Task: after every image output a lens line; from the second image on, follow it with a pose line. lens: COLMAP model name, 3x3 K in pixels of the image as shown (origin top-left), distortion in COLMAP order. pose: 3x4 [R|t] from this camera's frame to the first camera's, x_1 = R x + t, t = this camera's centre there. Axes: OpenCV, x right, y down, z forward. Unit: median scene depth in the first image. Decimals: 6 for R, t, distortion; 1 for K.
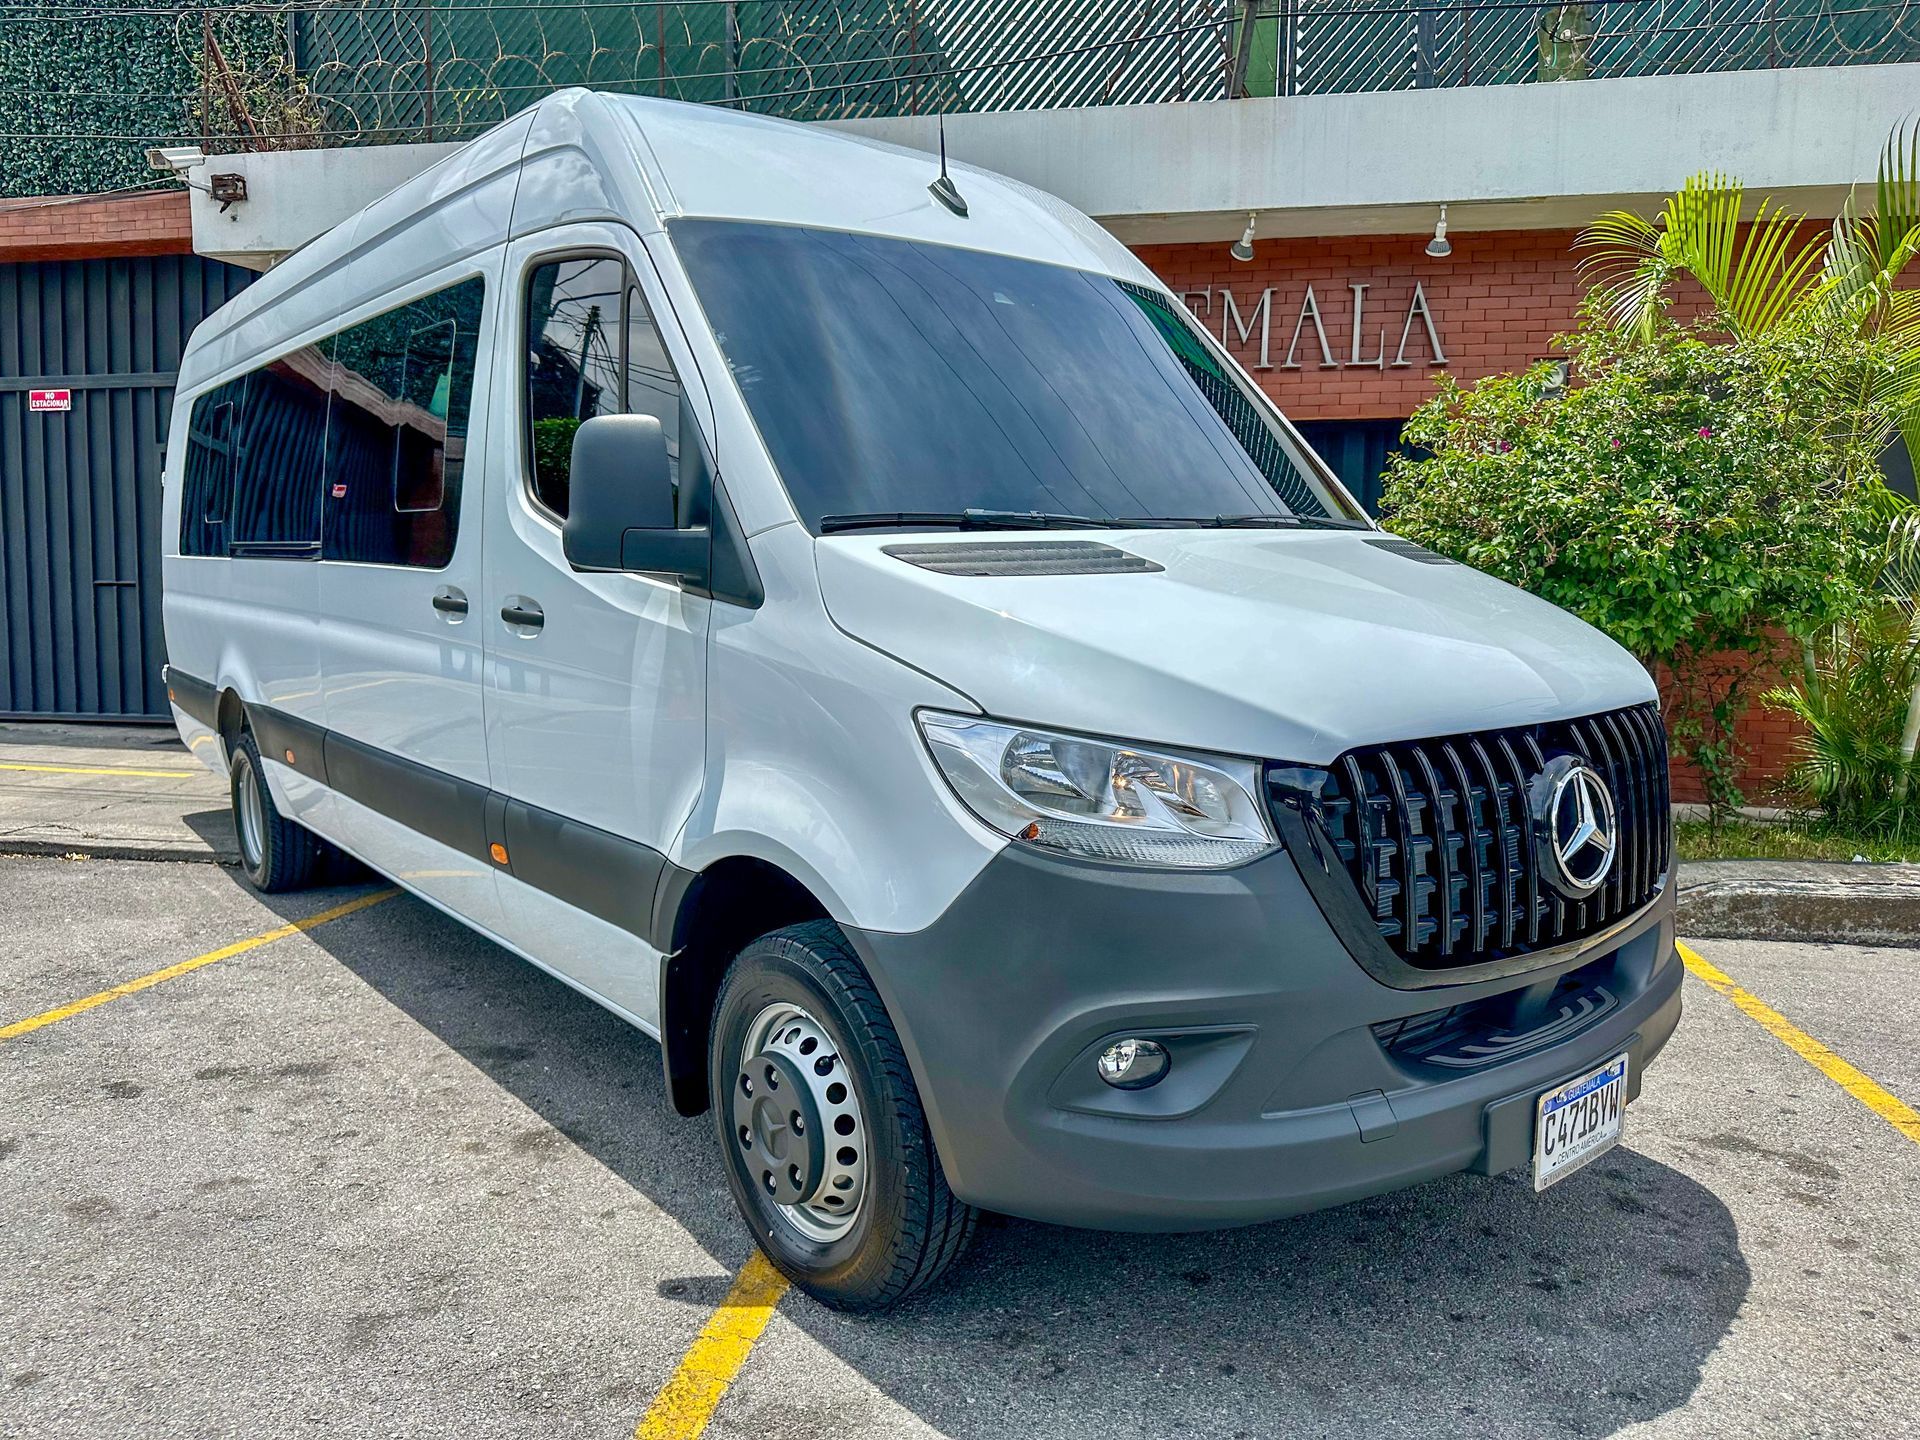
lens RADIAL K [[1359.9, 0, 960.0], [0, 1359.9, 720.0], [0, 0, 1]] dist [-0.004102, 0.002910]
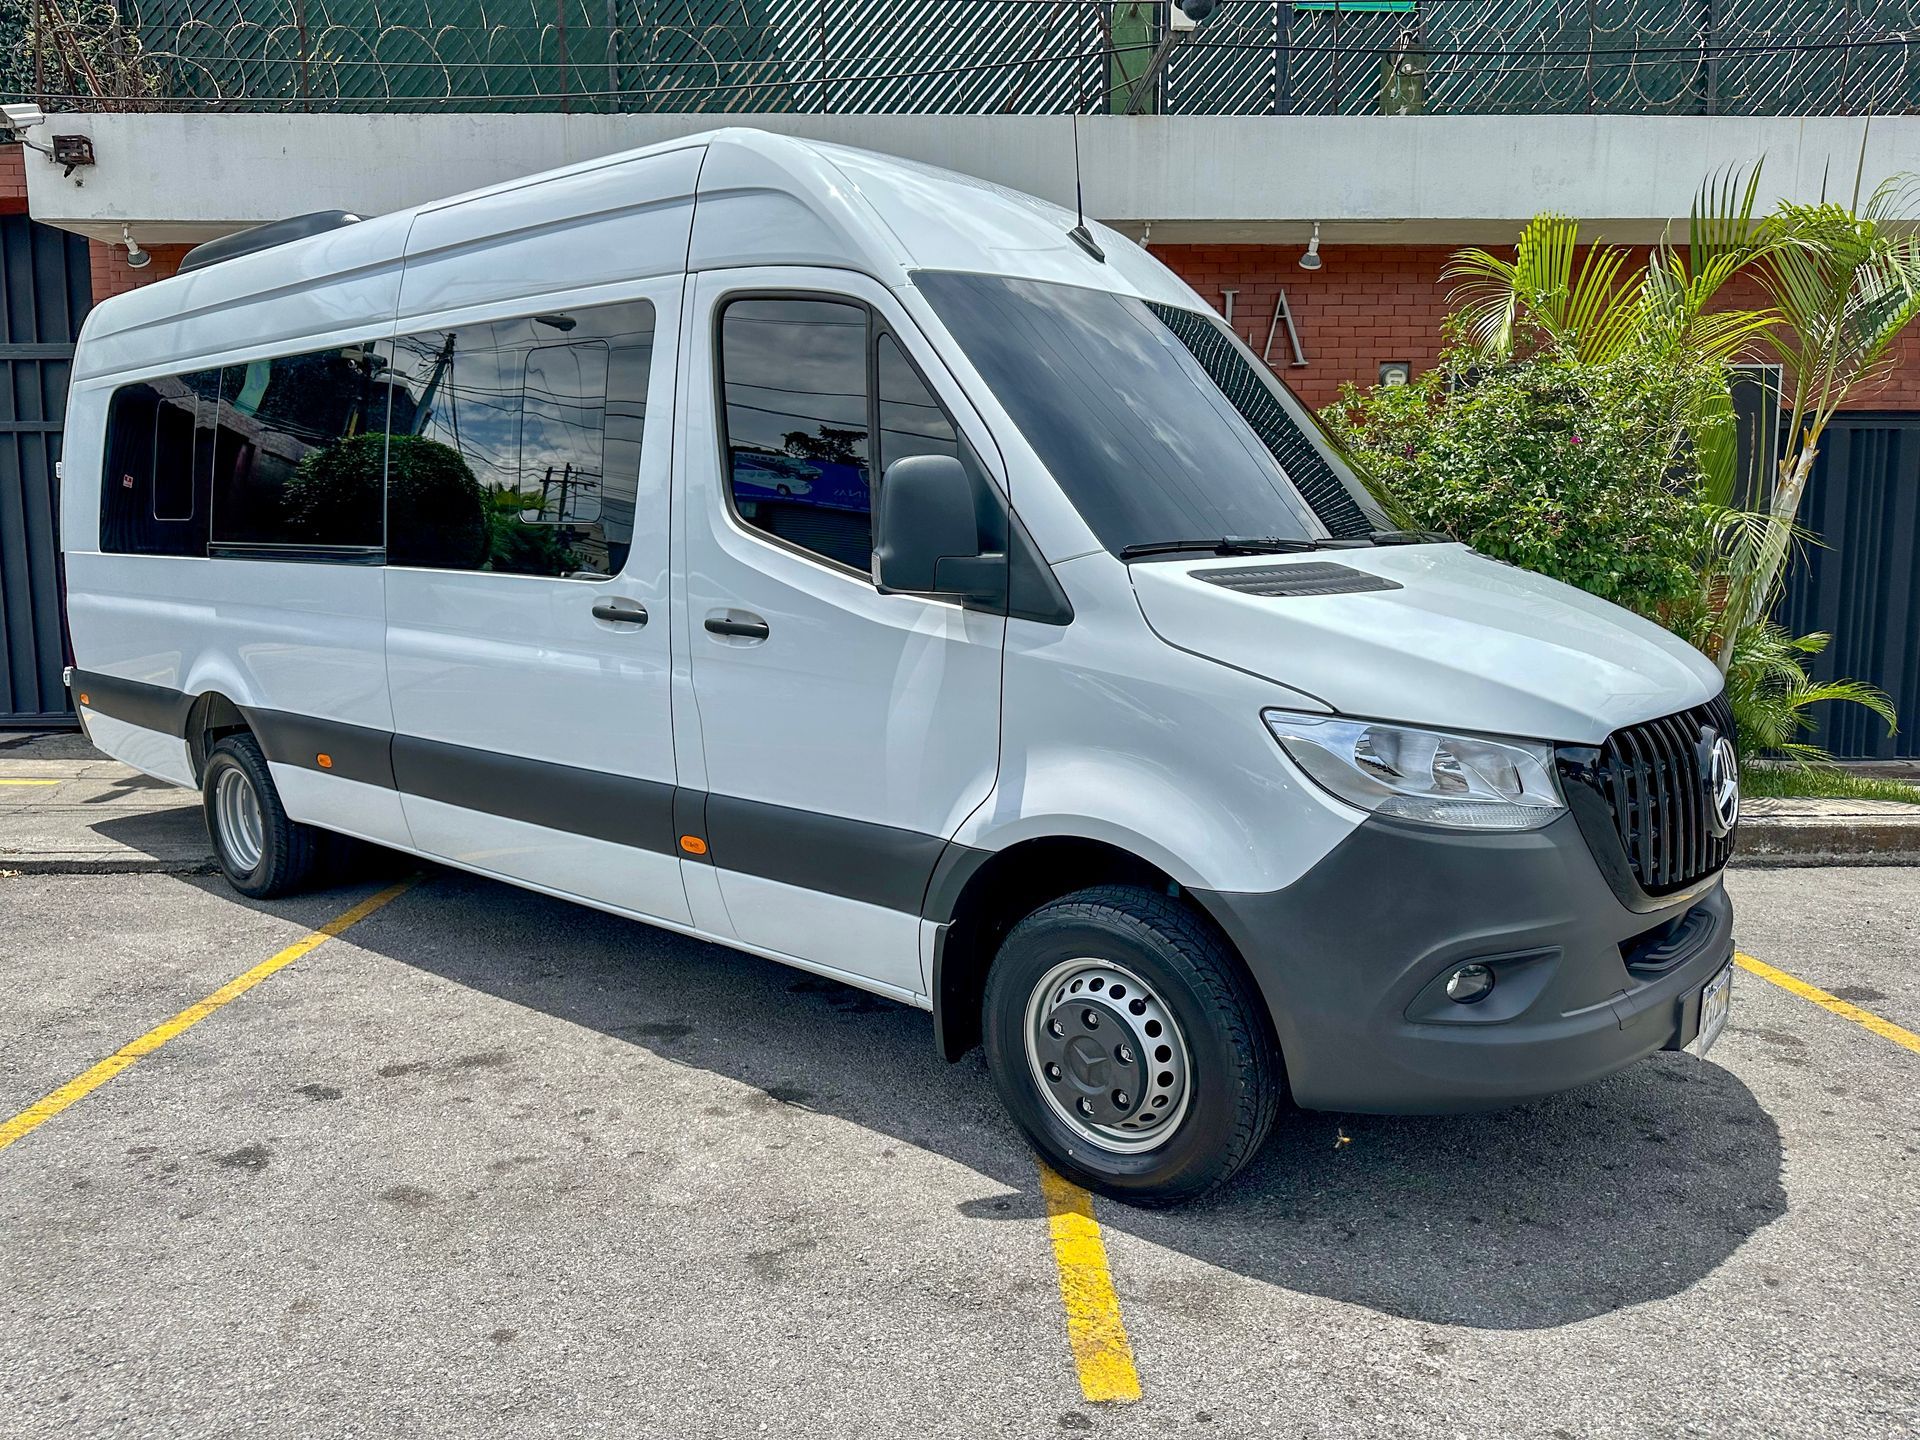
lens RADIAL K [[1339.7, 0, 965.4], [0, 1339.7, 739.1], [0, 0, 1]] dist [0.026123, -0.028539]
pose [[0.982079, -0.034954, 0.185201, -0.366026], [0.027969, 0.998800, 0.040195, -0.026506], [-0.186384, -0.034294, 0.981878, -0.099479]]
